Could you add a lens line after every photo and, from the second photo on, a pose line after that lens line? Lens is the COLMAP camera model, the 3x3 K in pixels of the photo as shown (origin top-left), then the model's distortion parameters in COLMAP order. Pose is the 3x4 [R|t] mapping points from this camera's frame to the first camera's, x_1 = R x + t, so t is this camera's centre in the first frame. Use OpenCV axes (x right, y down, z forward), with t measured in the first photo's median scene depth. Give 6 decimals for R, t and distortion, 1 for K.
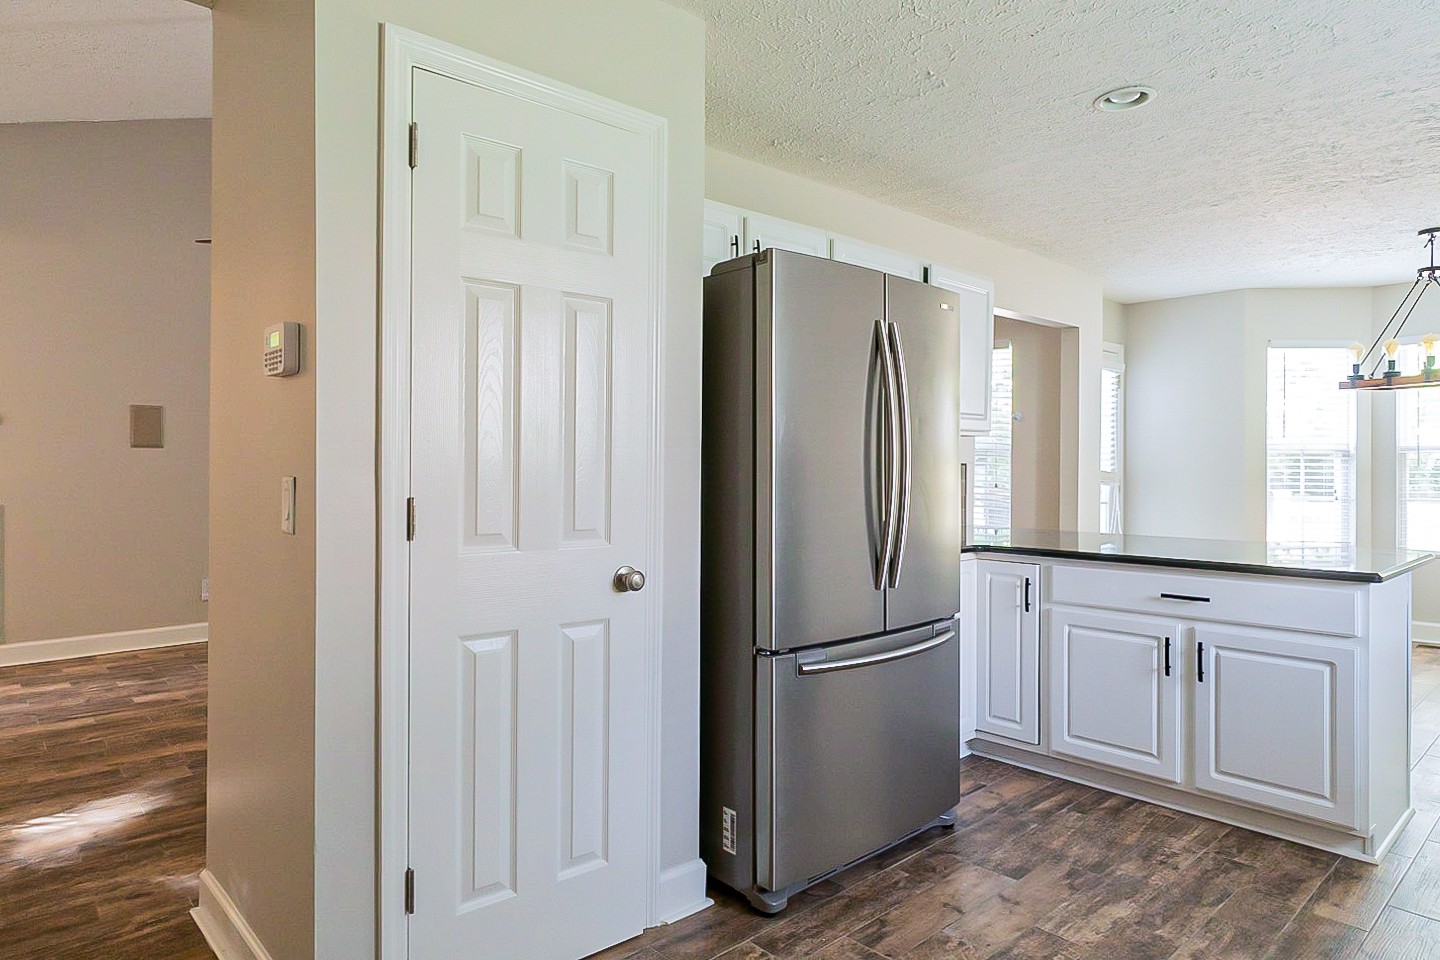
lens RADIAL K [[862.7, 0, 716.6], [0, 862.7, 472.1], [0, 0, 1]] dist [-0.003116, 0.001294]
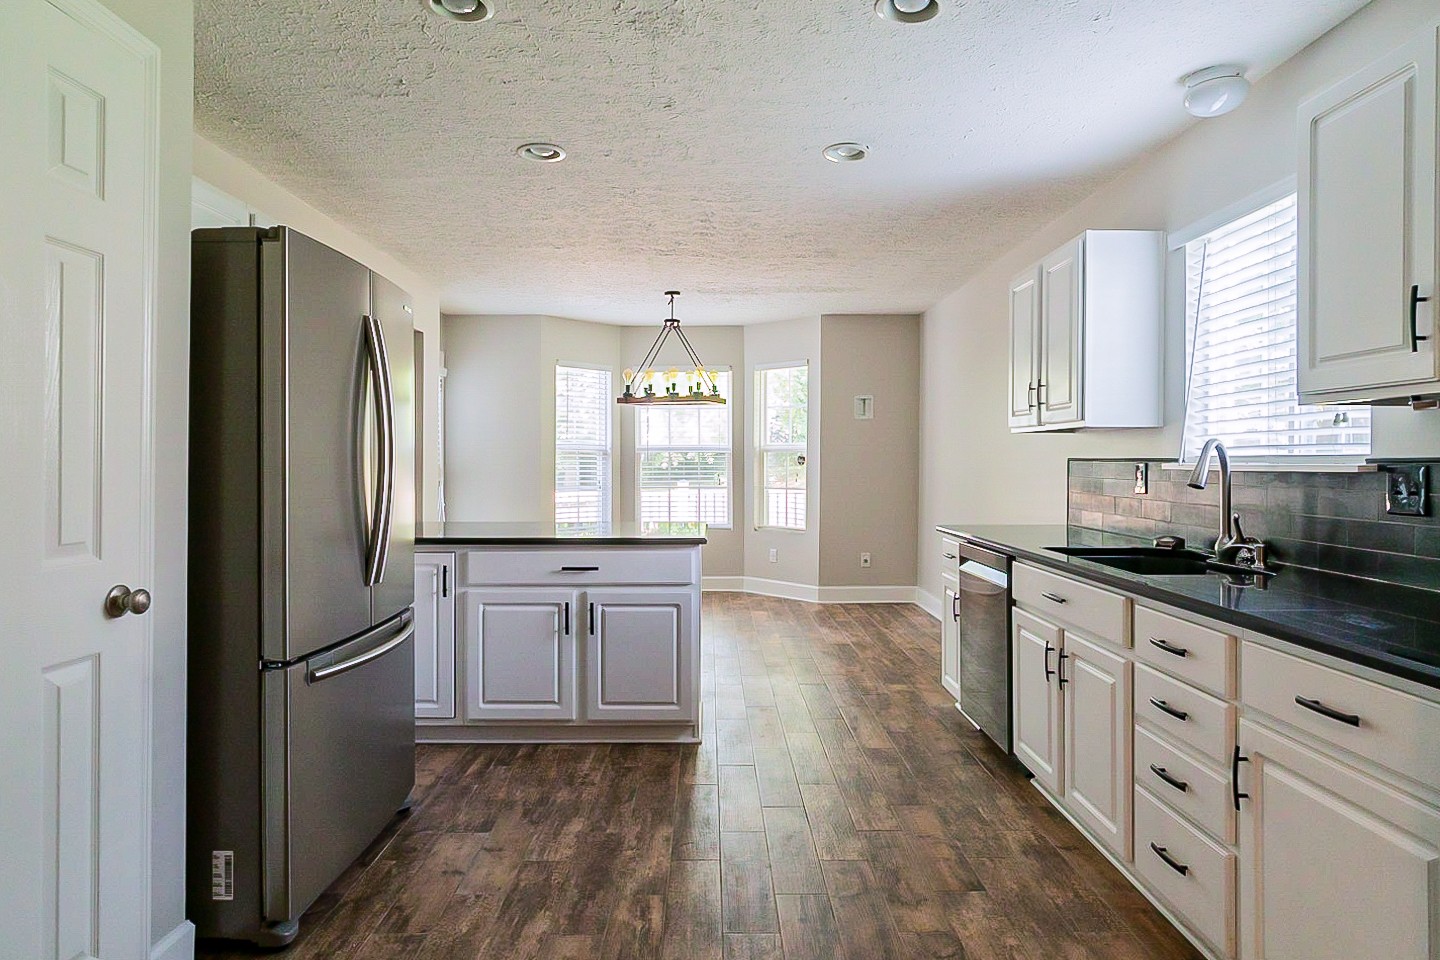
lens RADIAL K [[862.7, 0, 713.0], [0, 862.7, 469.4], [0, 0, 1]] dist [-0.003116, 0.001294]
pose [[0.668568, -0.006055, 0.743627, -0.275386], [0.004870, 0.999981, 0.003765, -0.000537], [-0.743635, 0.001104, 0.668585, 0.033862]]
